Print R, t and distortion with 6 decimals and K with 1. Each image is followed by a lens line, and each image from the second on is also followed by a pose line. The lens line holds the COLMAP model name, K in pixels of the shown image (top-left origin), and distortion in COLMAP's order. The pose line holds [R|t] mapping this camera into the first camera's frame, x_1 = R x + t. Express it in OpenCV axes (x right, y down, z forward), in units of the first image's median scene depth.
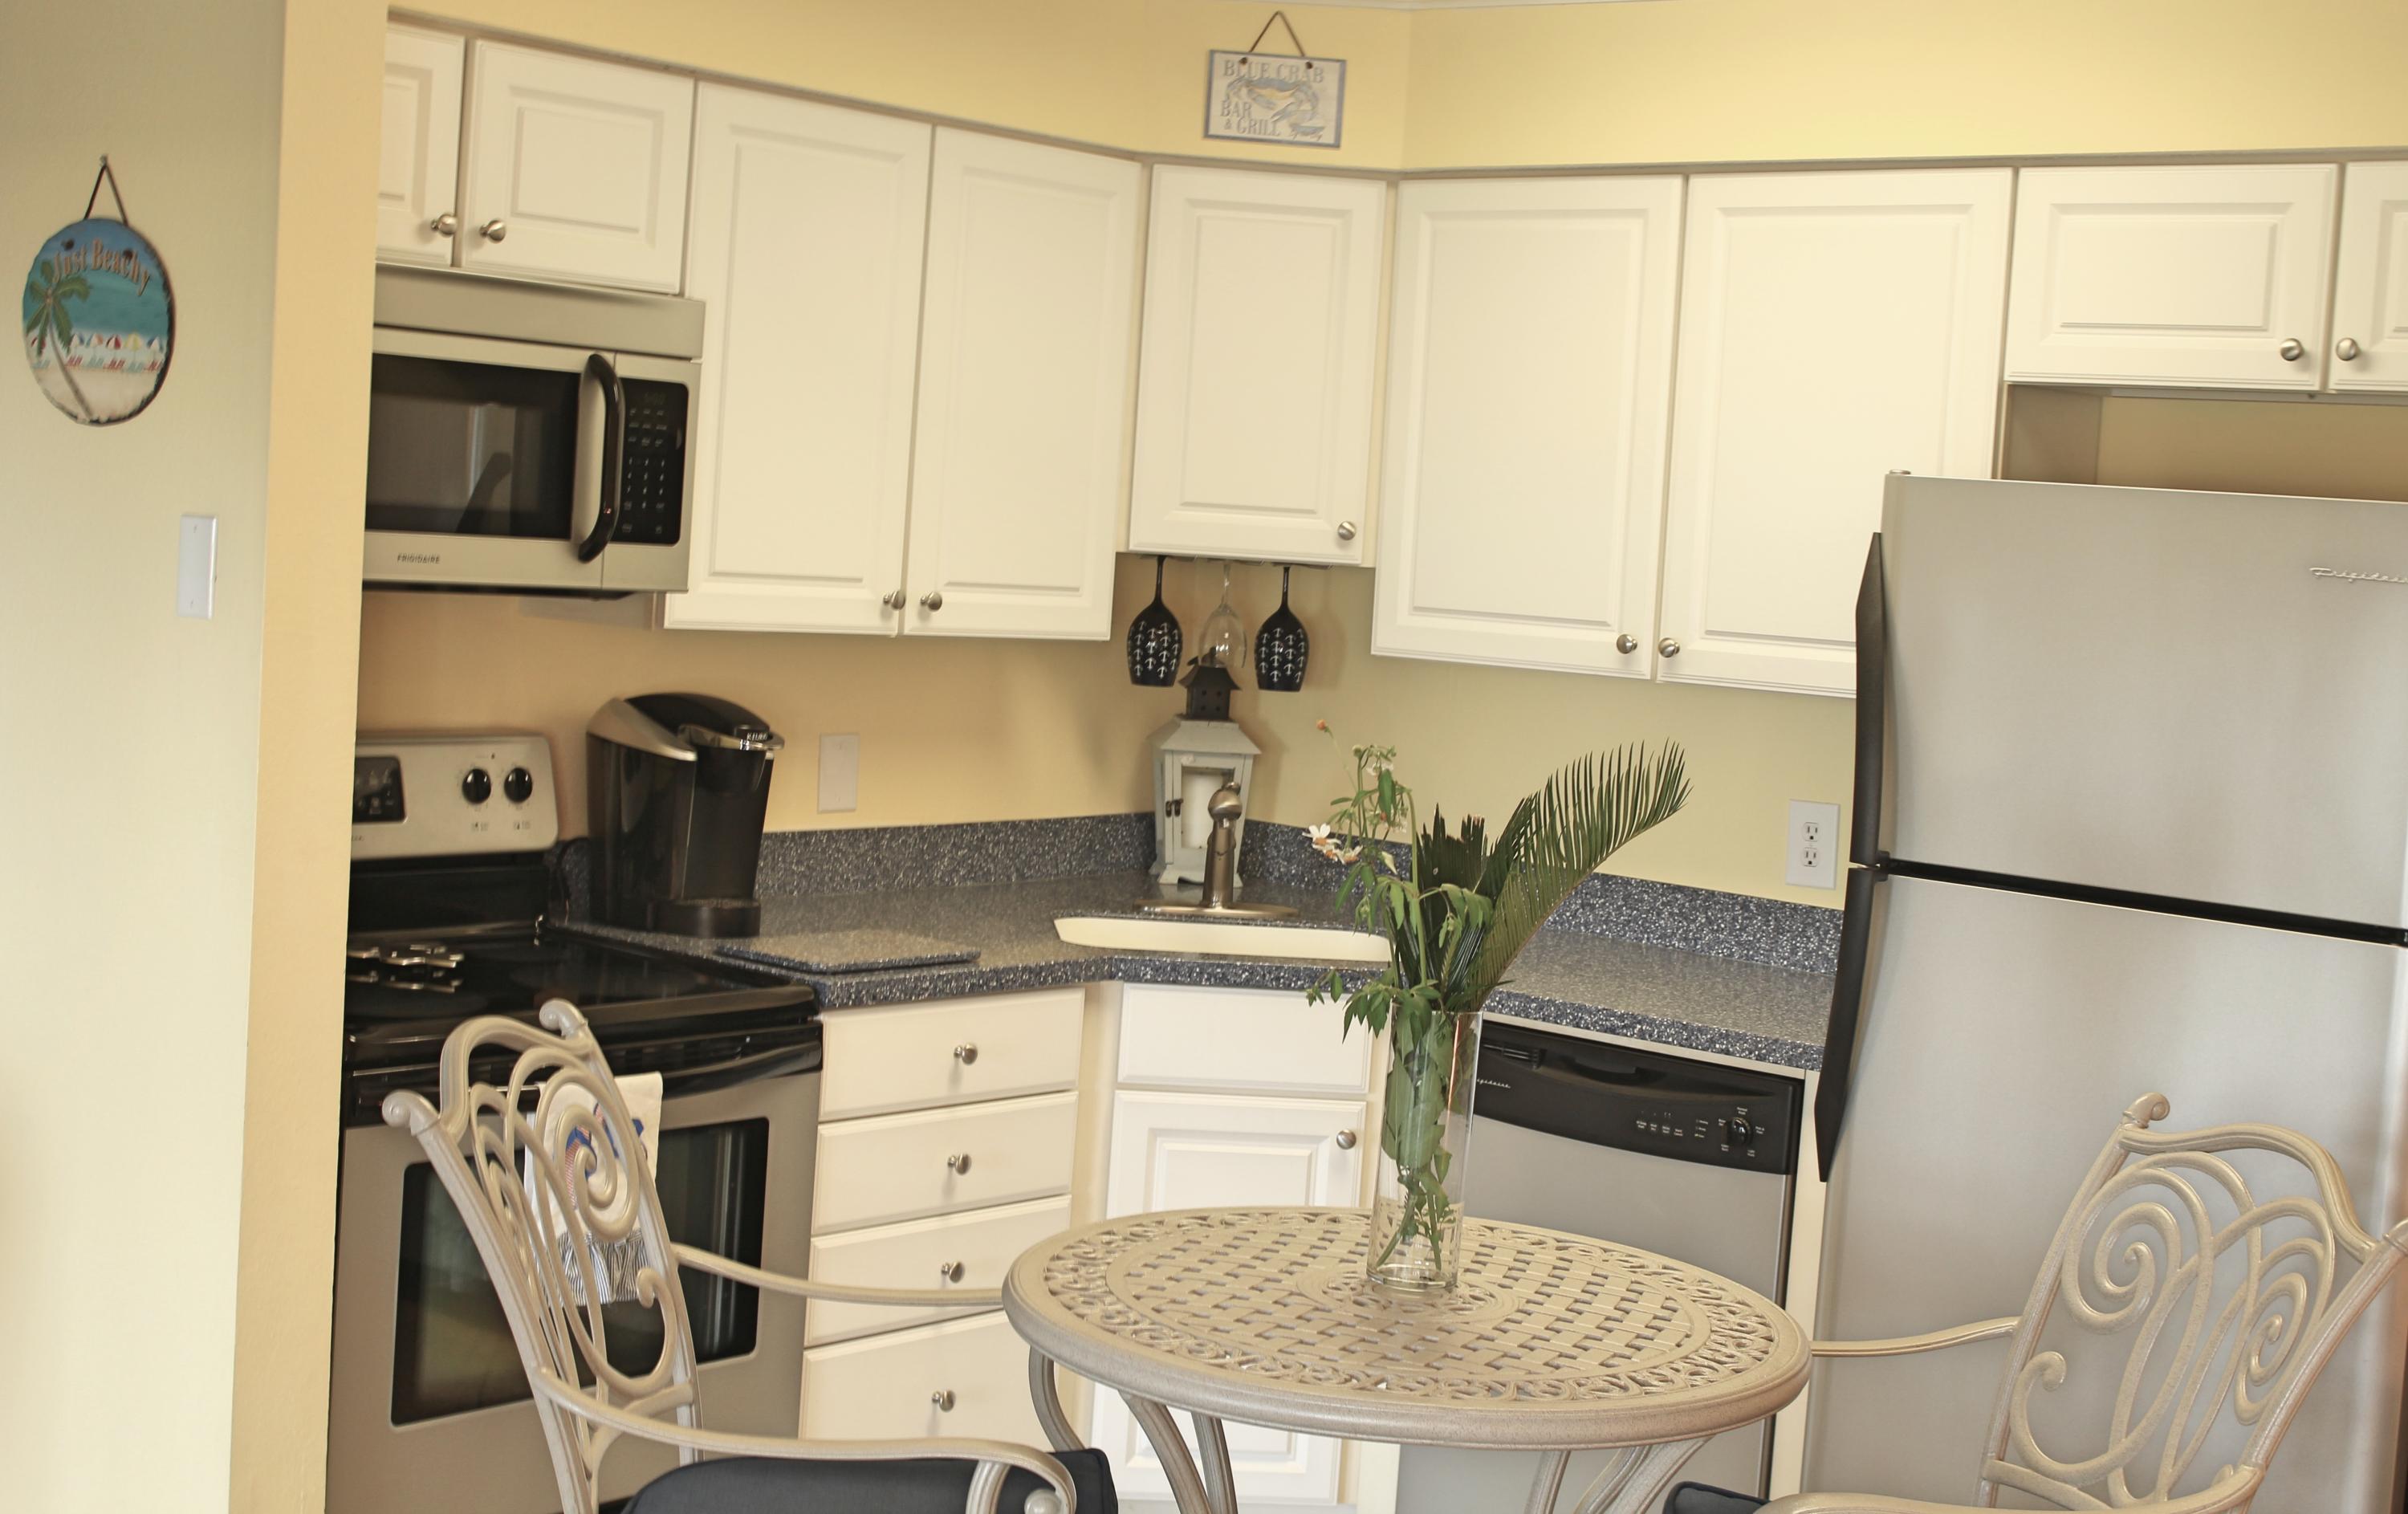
lens RADIAL K [[3248.3, 0, 1204.0], [0, 3248.3, 757.0], [0, 0, 1]] dist [-0.006923, 0.011013]
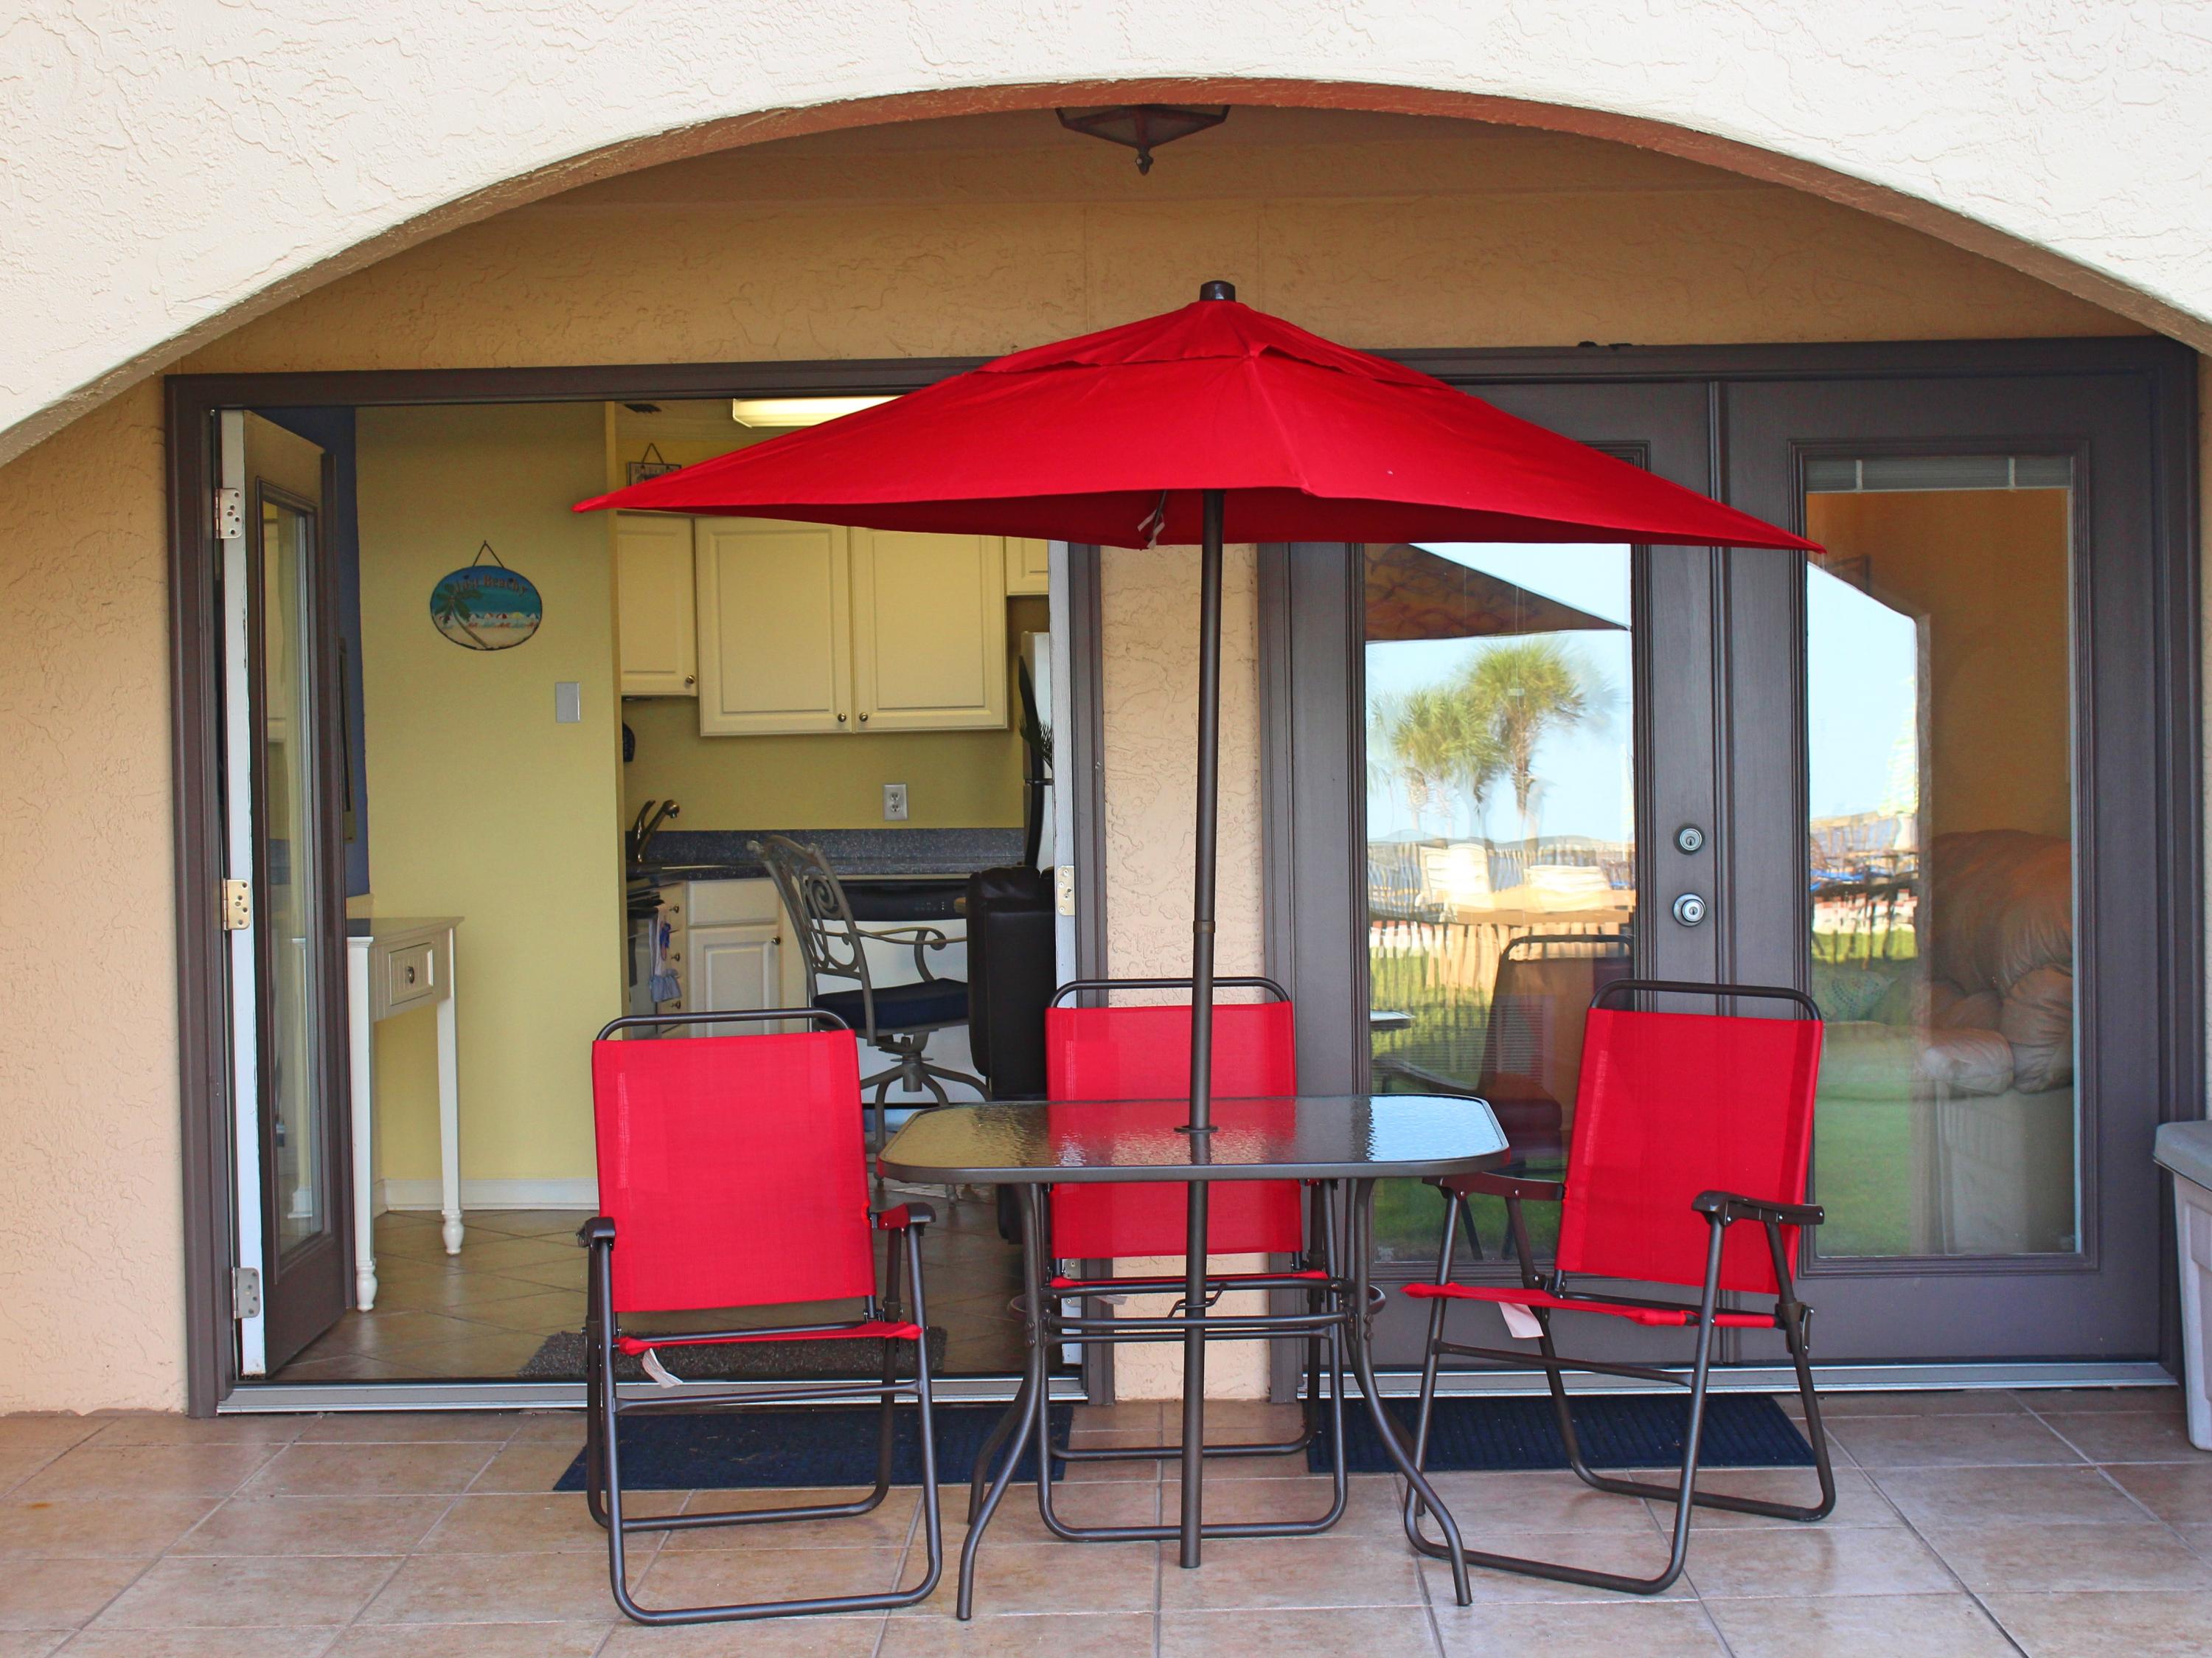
lens RADIAL K [[3290.3, 0, 1106.0], [0, 3290.3, 829.0], [0, 0, 1]] dist [-0.014572, -0.026574]
pose [[0.778738, -0.090876, 0.620733, -1.295408], [0.116195, 0.993226, -0.000362, 0.073021], [-0.616495, 0.072408, 0.784022, -1.031040]]
